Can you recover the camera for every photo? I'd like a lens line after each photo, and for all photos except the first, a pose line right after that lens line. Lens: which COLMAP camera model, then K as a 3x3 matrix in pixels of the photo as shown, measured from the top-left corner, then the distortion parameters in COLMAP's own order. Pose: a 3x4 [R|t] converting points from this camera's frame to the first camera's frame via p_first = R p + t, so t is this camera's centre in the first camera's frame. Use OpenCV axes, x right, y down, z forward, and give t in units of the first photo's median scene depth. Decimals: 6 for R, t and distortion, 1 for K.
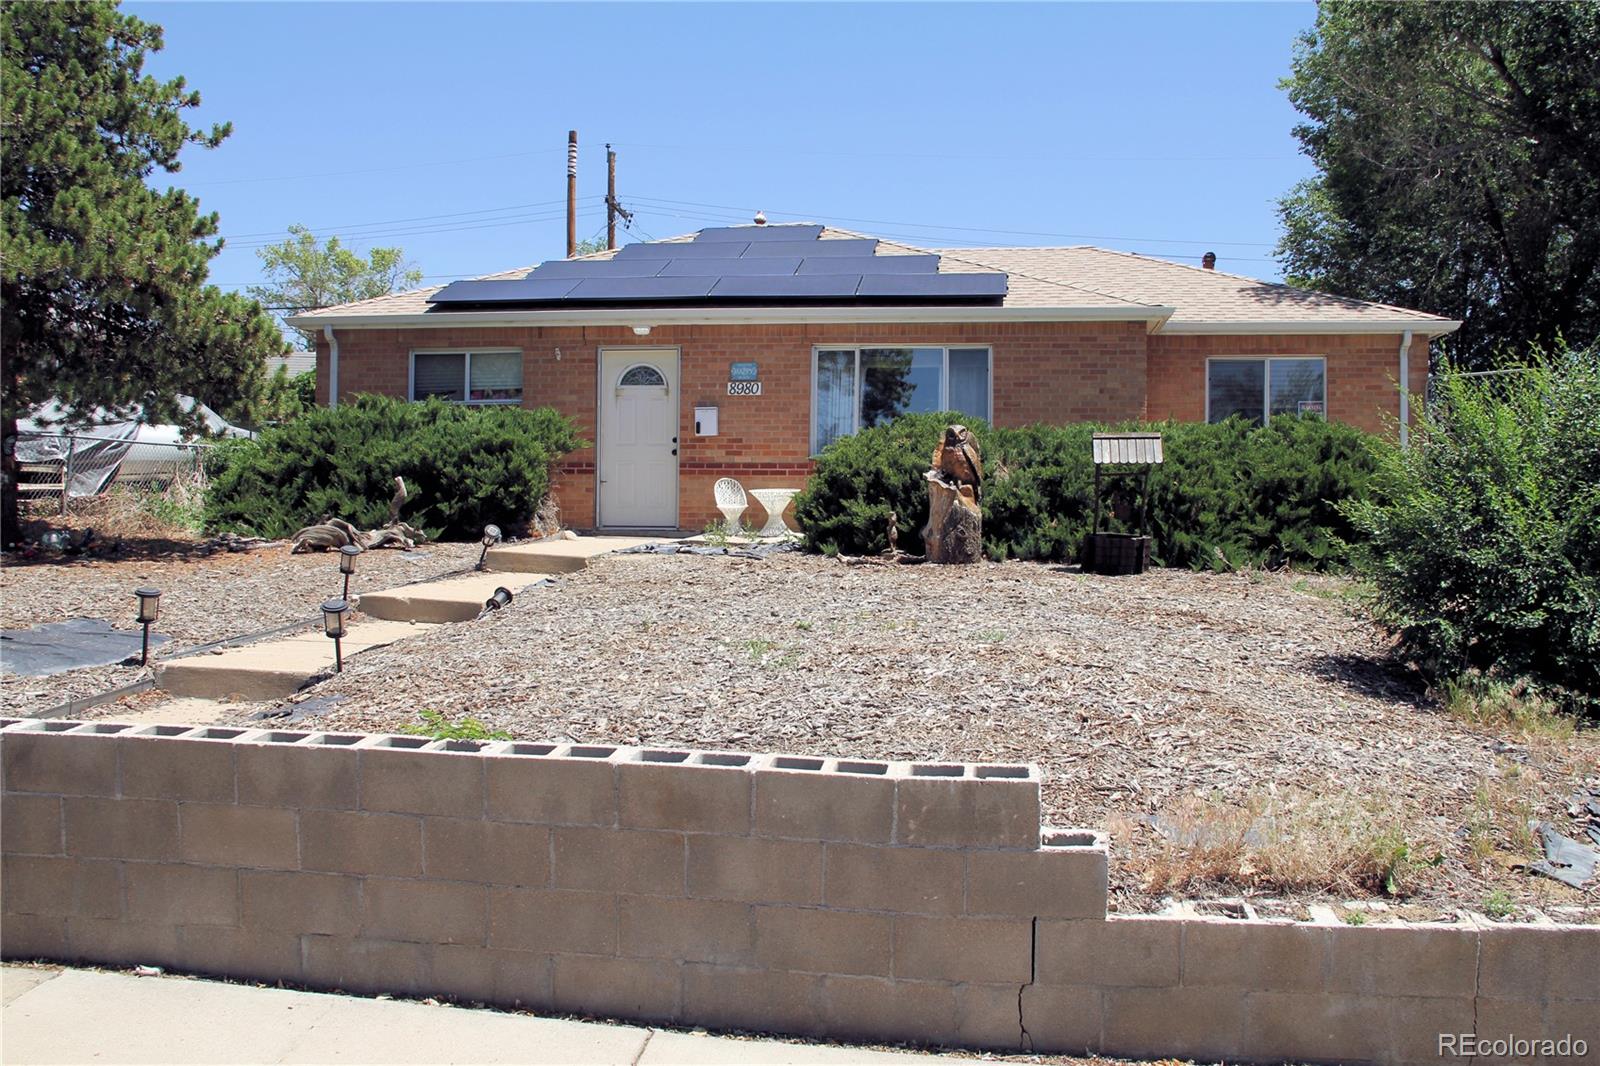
lens RADIAL K [[1443.7, 0, 800.0], [0, 1443.7, 533.0], [0, 0, 1]] dist [-0.145035, 0.157403]
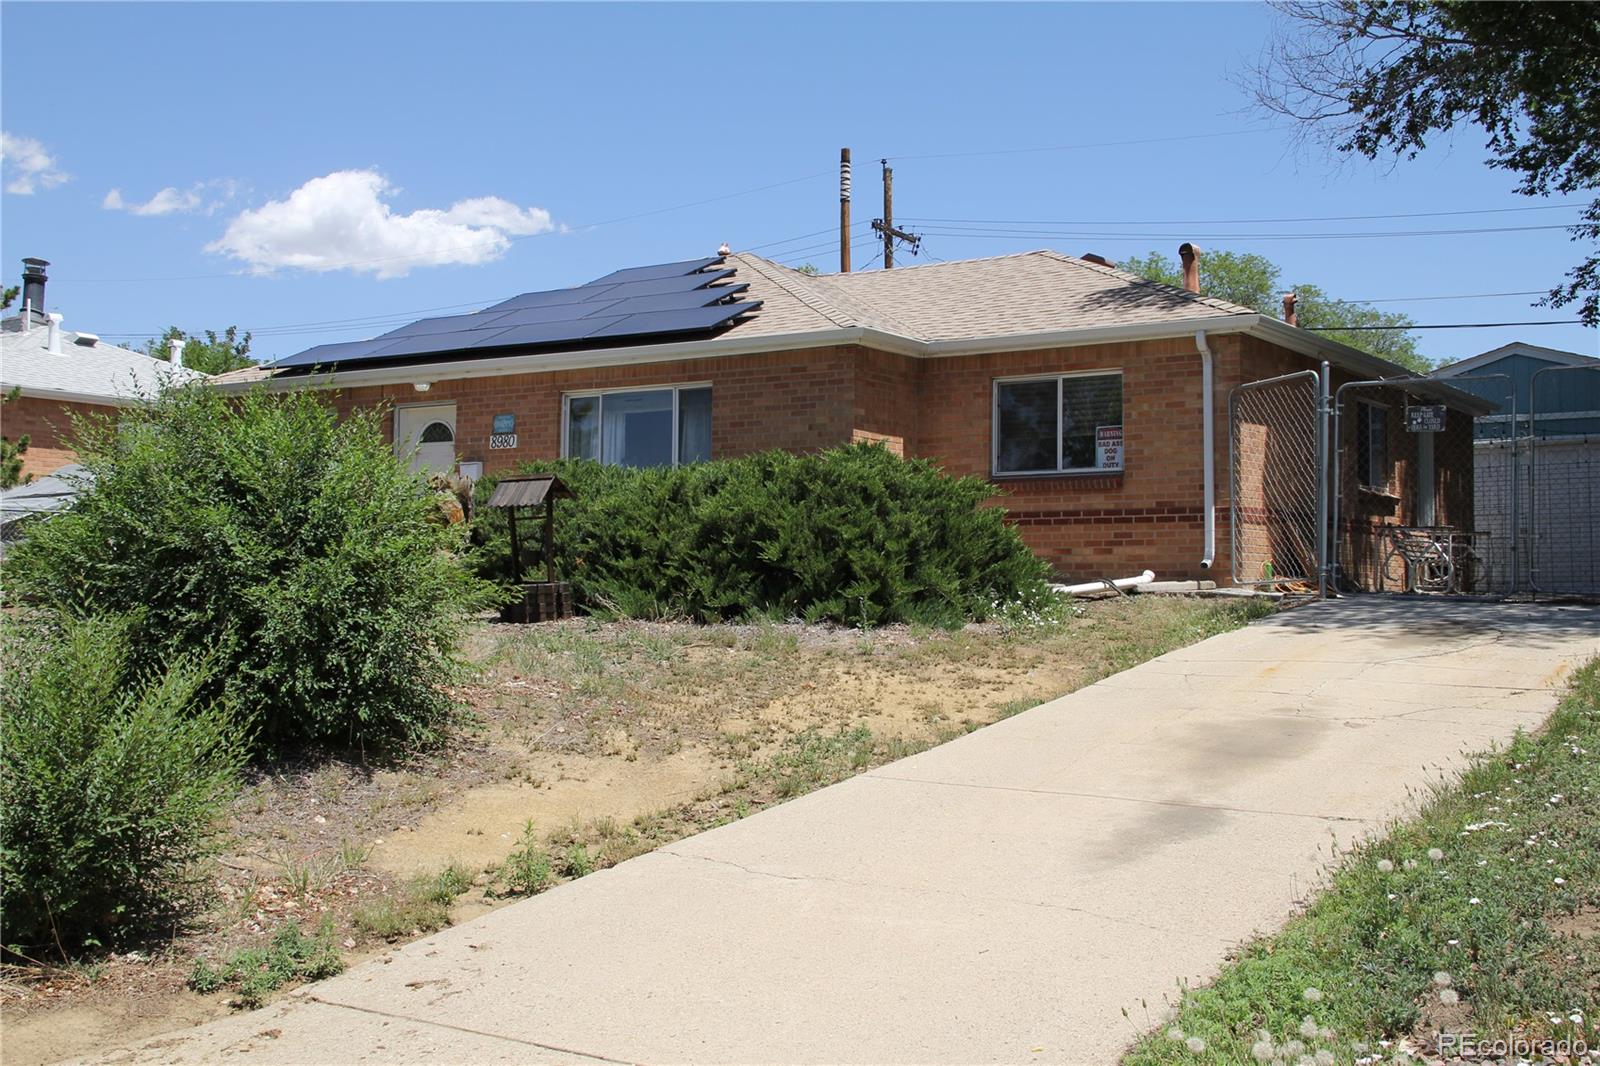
lens RADIAL K [[1795.1, 0, 795.0], [0, 1795.1, 537.1], [0, 0, 1]] dist [-0.060372, 0.288828]
pose [[0.904877, -0.017904, -0.425296, 0.649773], [-0.002301, 0.998895, -0.046946, 0.019690], [0.425666, 0.043459, 0.903836, 0.000200]]
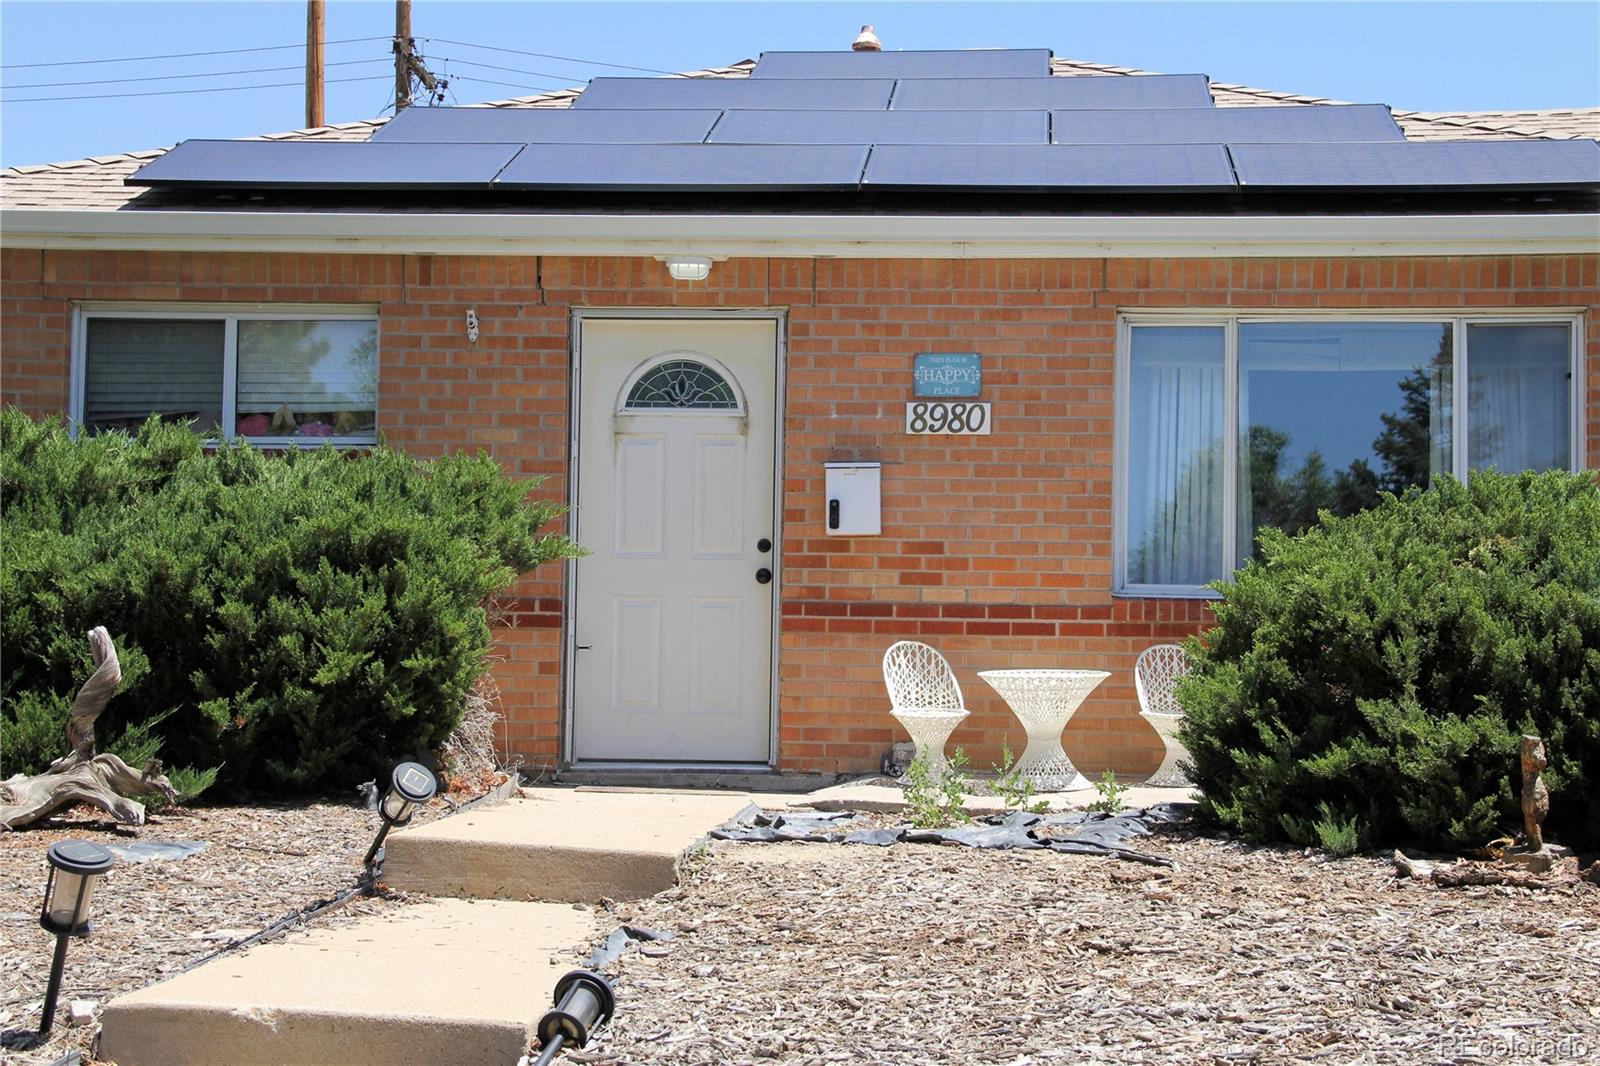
lens RADIAL K [[2755.5, 0, 800.0], [0, 2755.5, 533.0], [0, 0, 1]] dist [0.195022, 0.161248]
pose [[0.998360, 0.011106, 0.056155, -0.122816], [-0.006474, 0.996611, -0.082000, -0.005267], [-0.056875, 0.081502, 0.995049, 0.242923]]
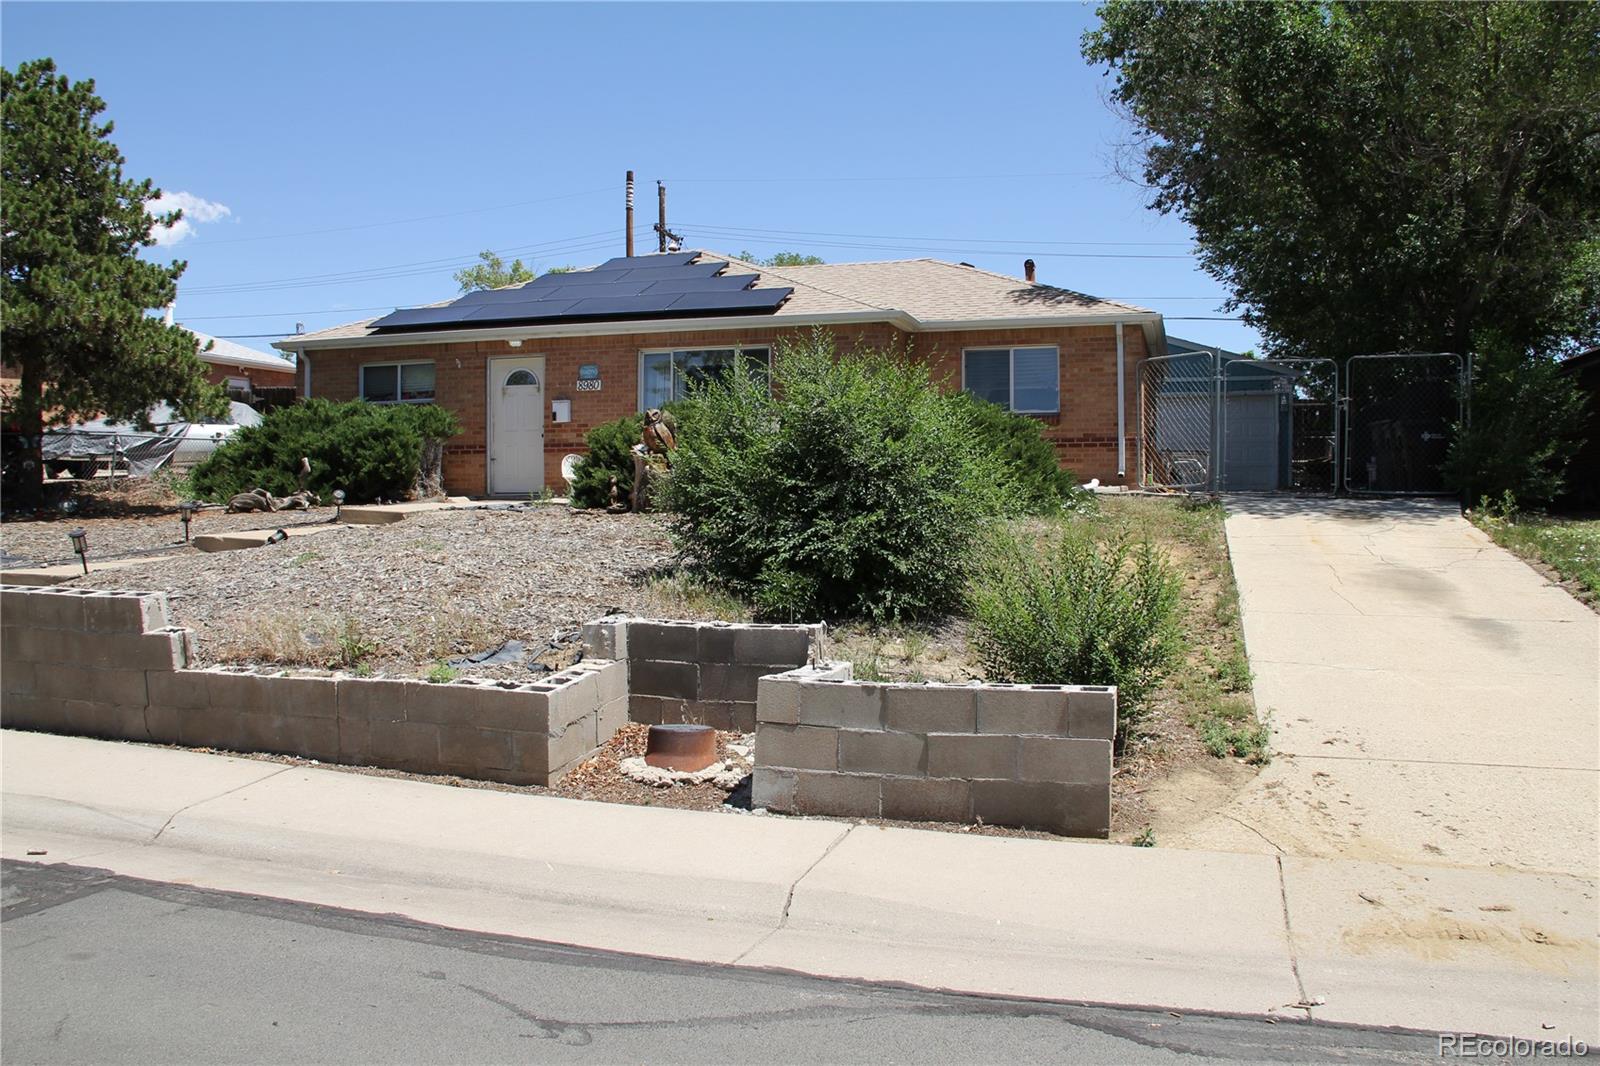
lens RADIAL K [[1310.3, 0, 800.0], [0, 1310.3, 533.0], [0, 0, 1]] dist [-0.177999, 0.143803]
pose [[0.989520, -0.008756, -0.144130, 0.318219], [0.011013, 0.999829, 0.014869, 0.017533], [0.143975, -0.016301, 0.989447, -0.135229]]
